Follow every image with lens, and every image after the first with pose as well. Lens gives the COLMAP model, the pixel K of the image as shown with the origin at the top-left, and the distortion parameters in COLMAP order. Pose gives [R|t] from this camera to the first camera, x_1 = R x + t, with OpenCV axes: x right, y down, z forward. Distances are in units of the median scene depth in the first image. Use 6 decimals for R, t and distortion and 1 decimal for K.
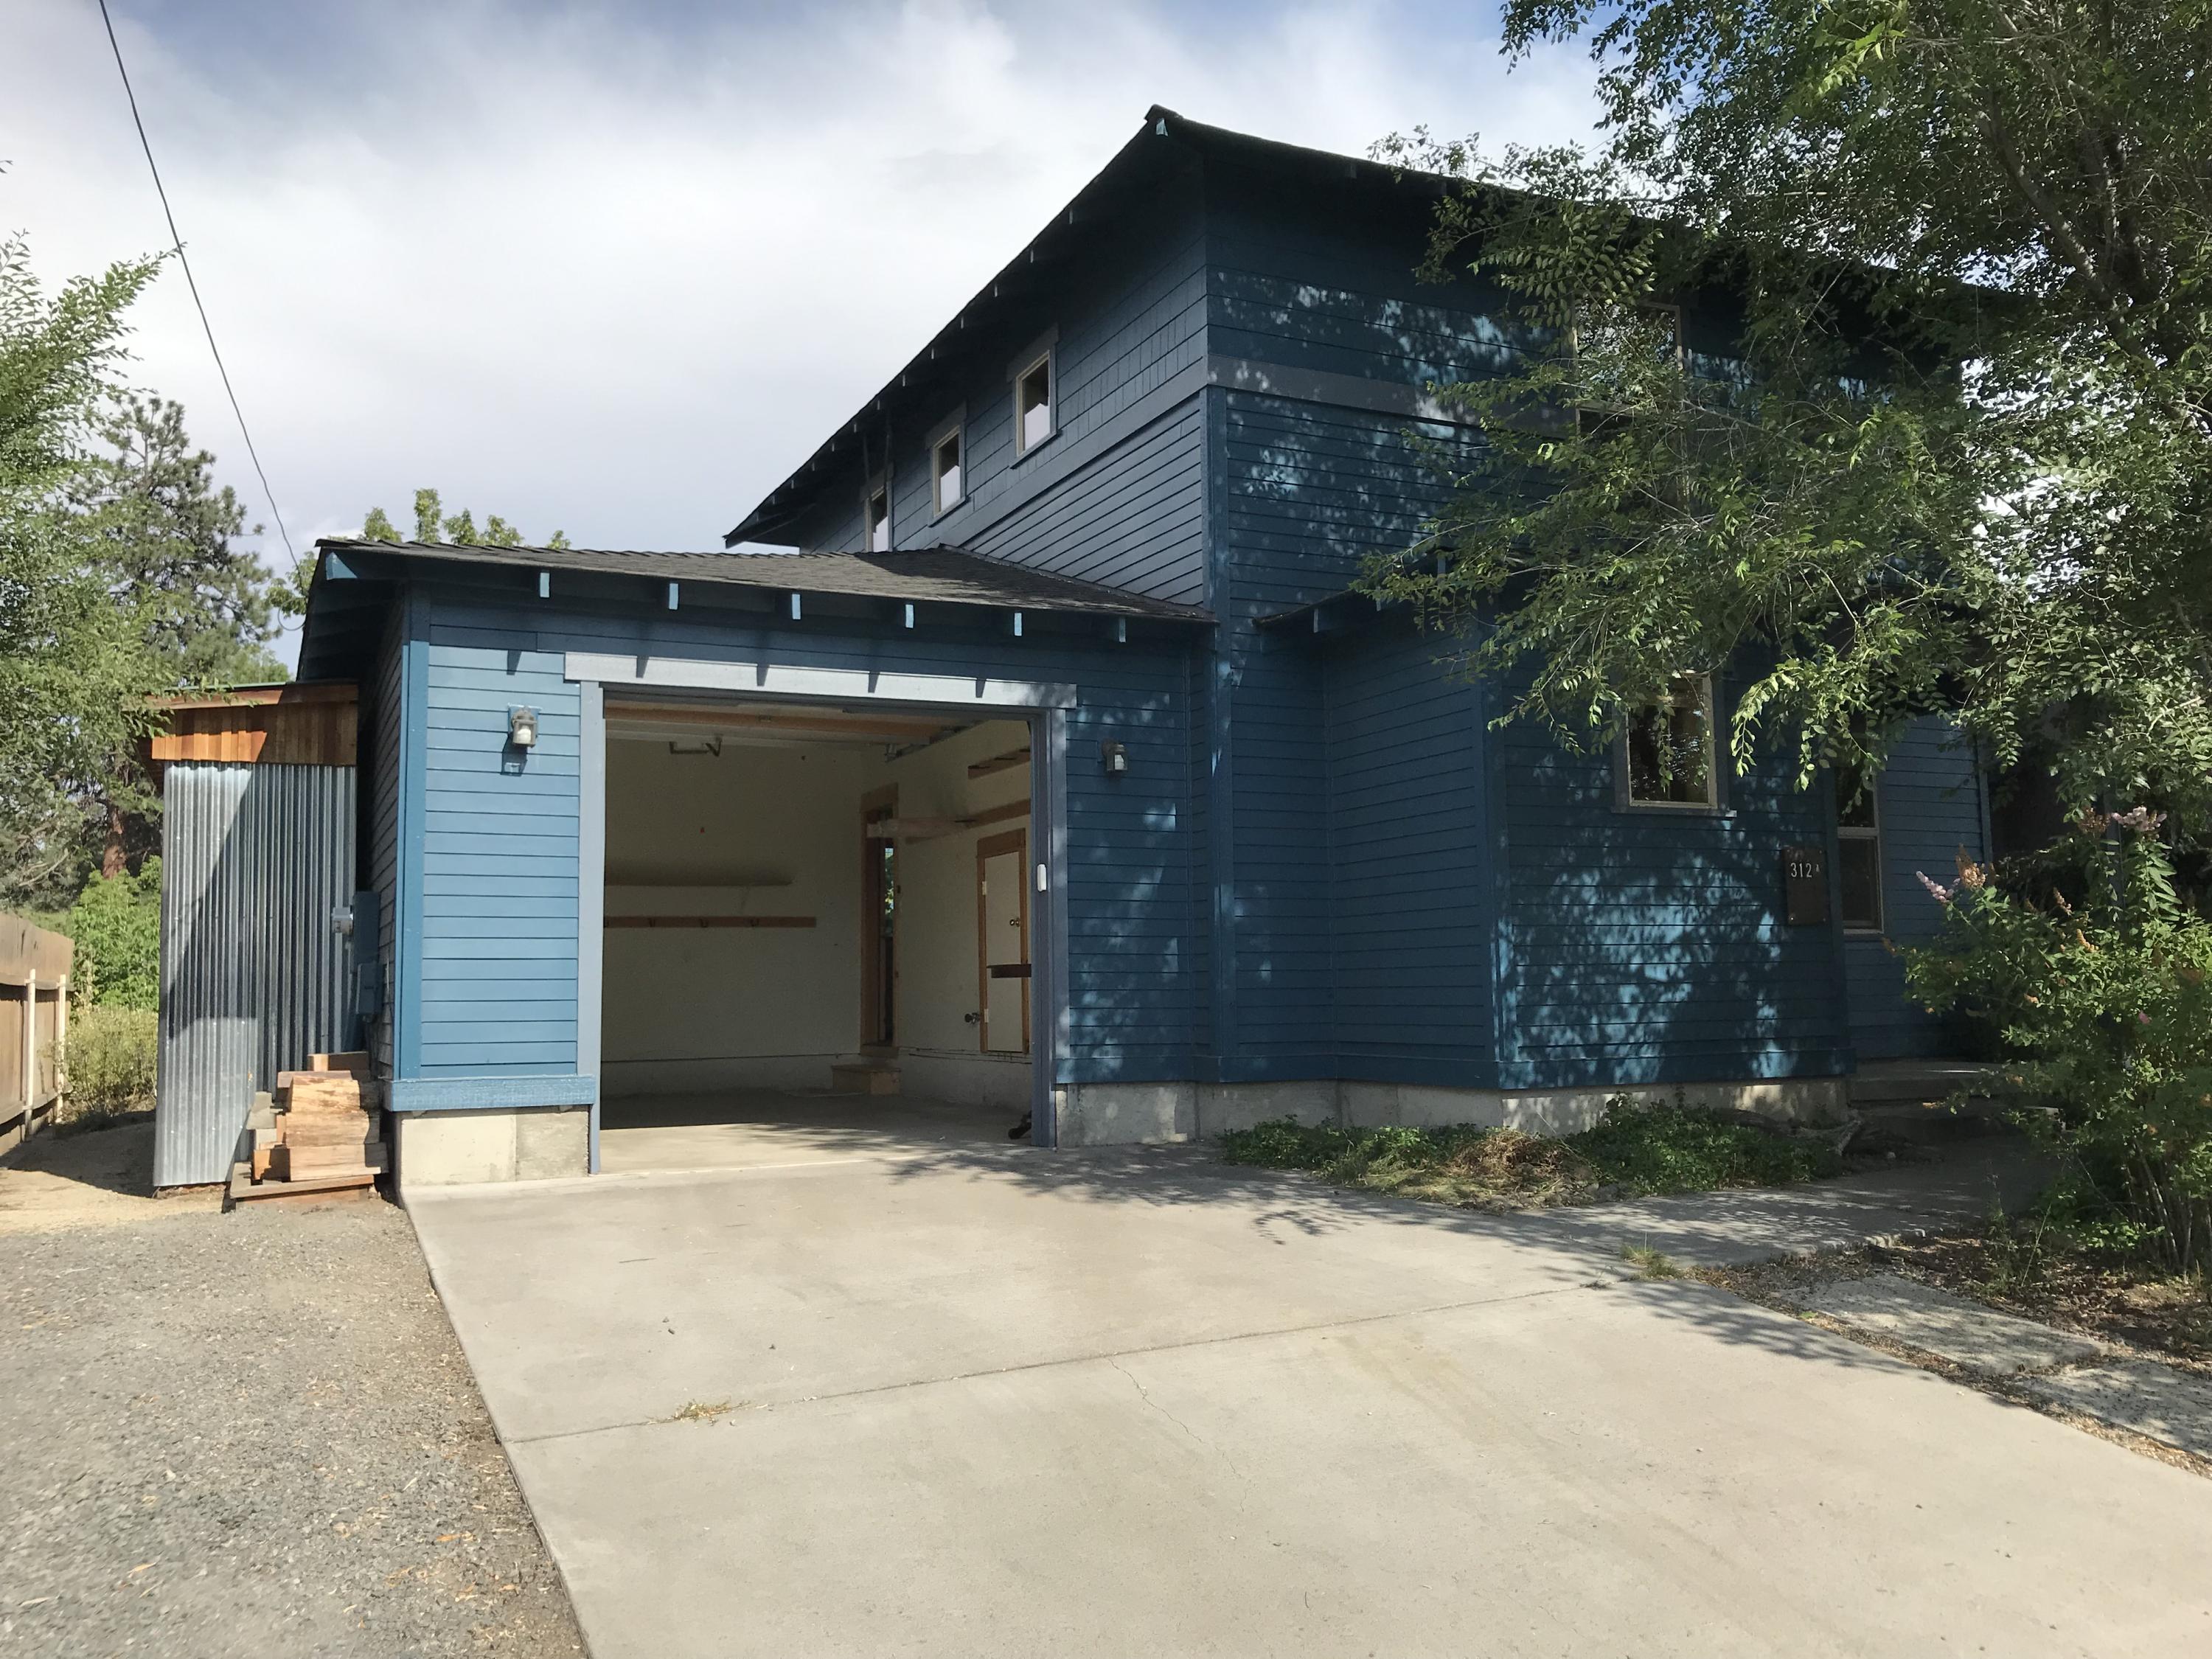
lens RADIAL K [[1821.8, 0, 1111.0], [0, 1821.8, 782.6], [0, 0, 1]] dist [0.009525, 0.002329]
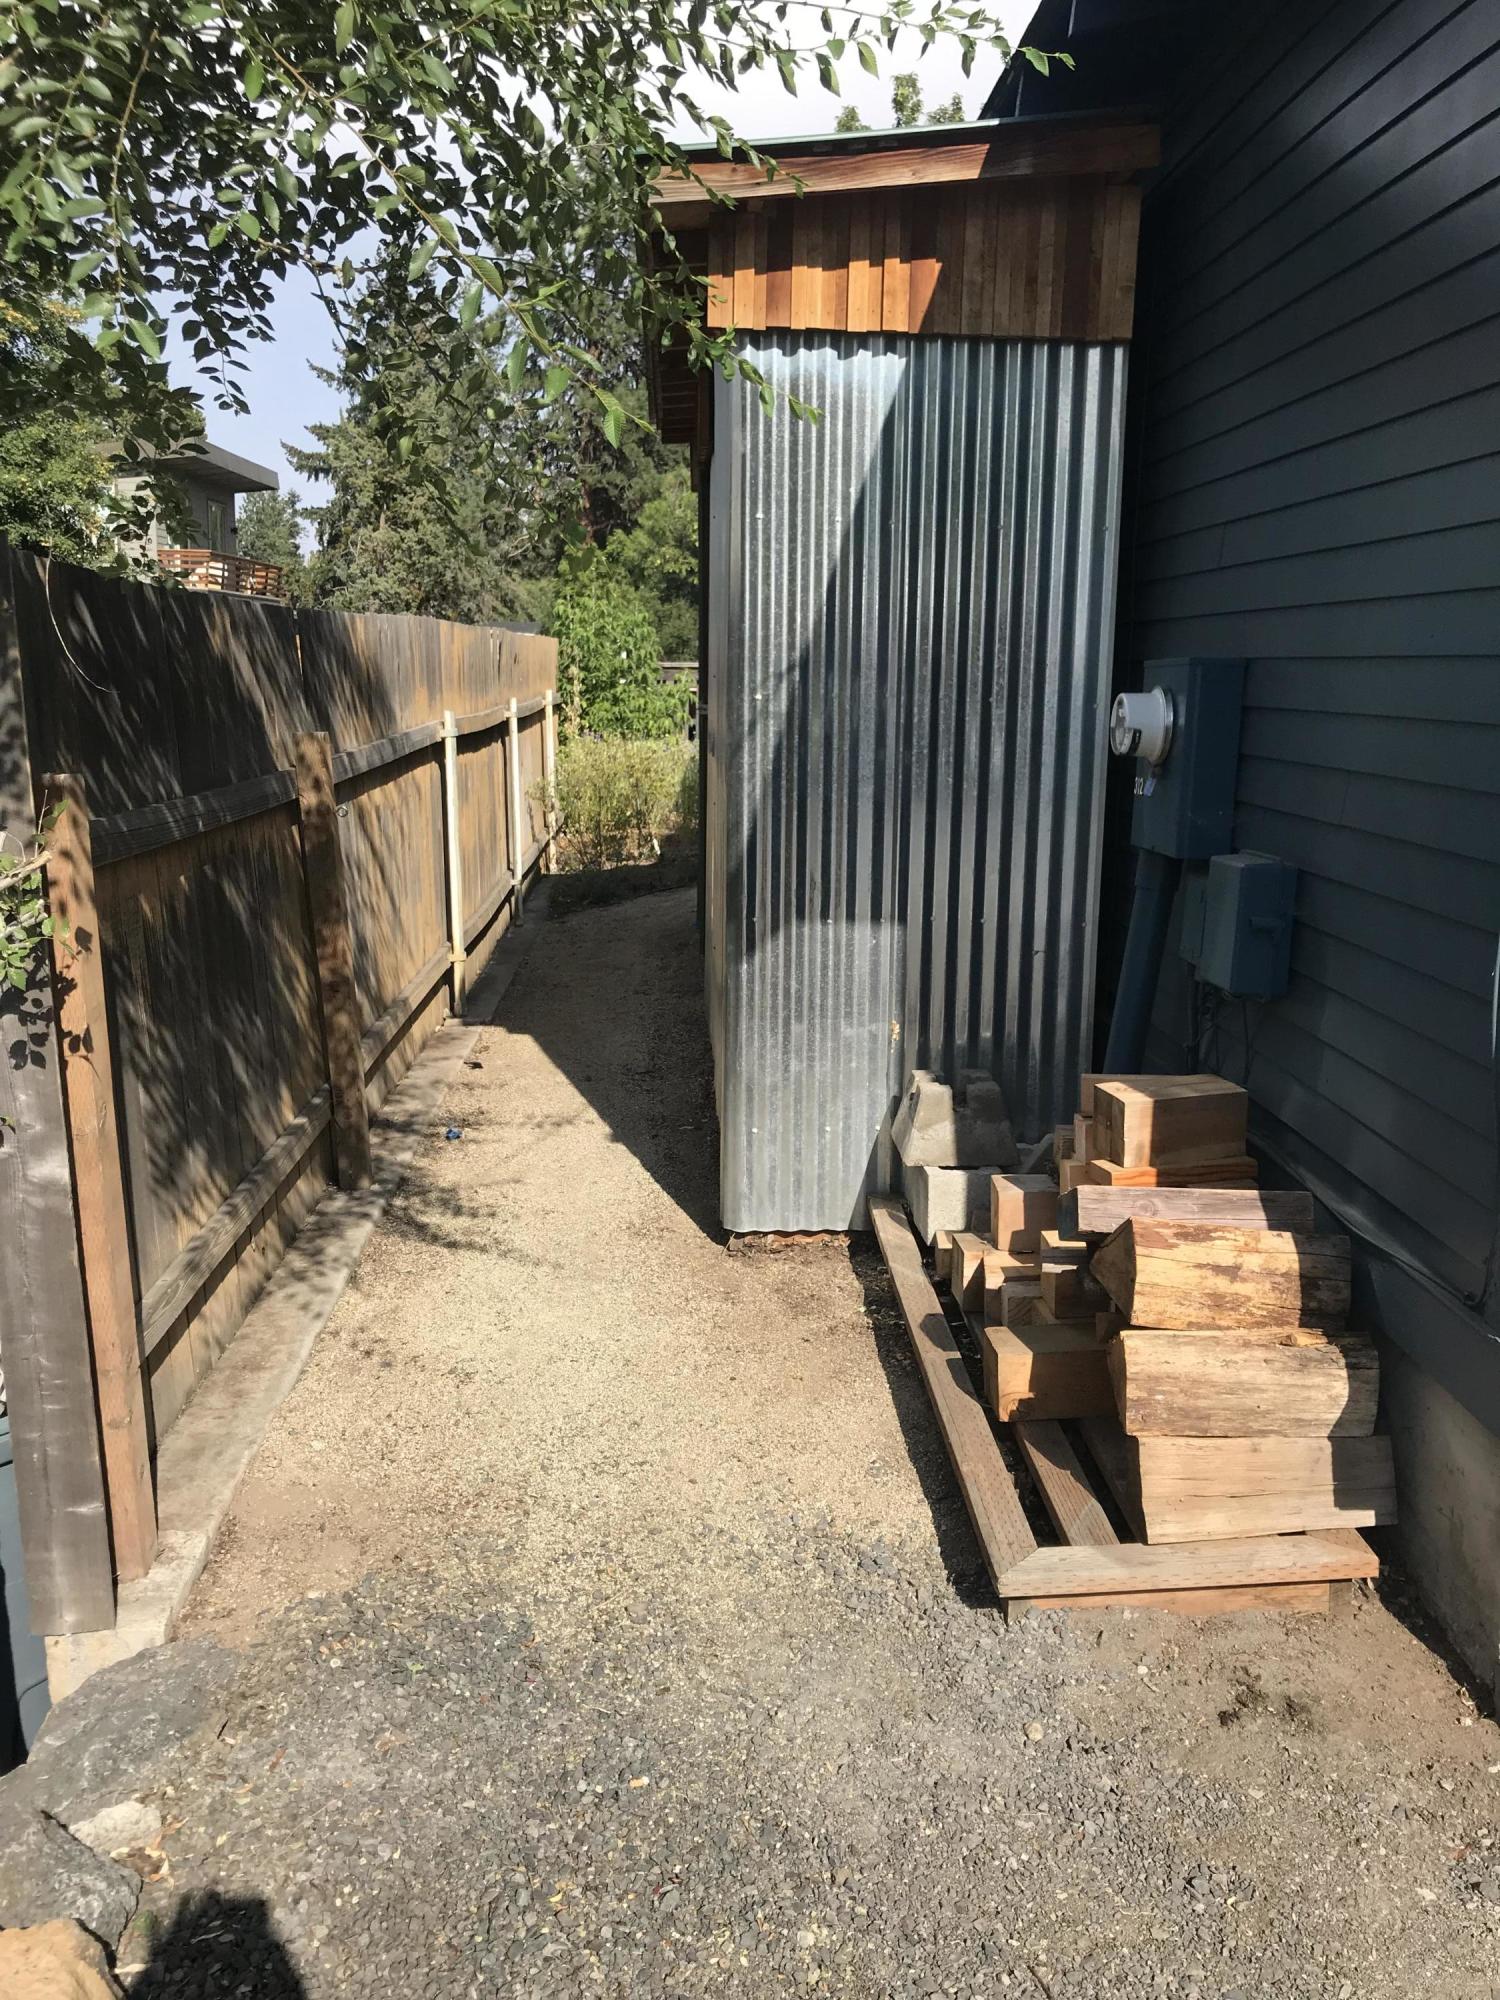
lens RADIAL K [[1647.2, 0, 754.5], [0, 1647.2, 1003.3], [0, 0, 1]] dist [0.009525, 0.002329]
pose [[0.922072, 0.119888, -0.367981, -0.335505], [0.000799, 0.950219, 0.311582, 0.017445], [0.387017, -0.287595, 0.876075, 0.585068]]
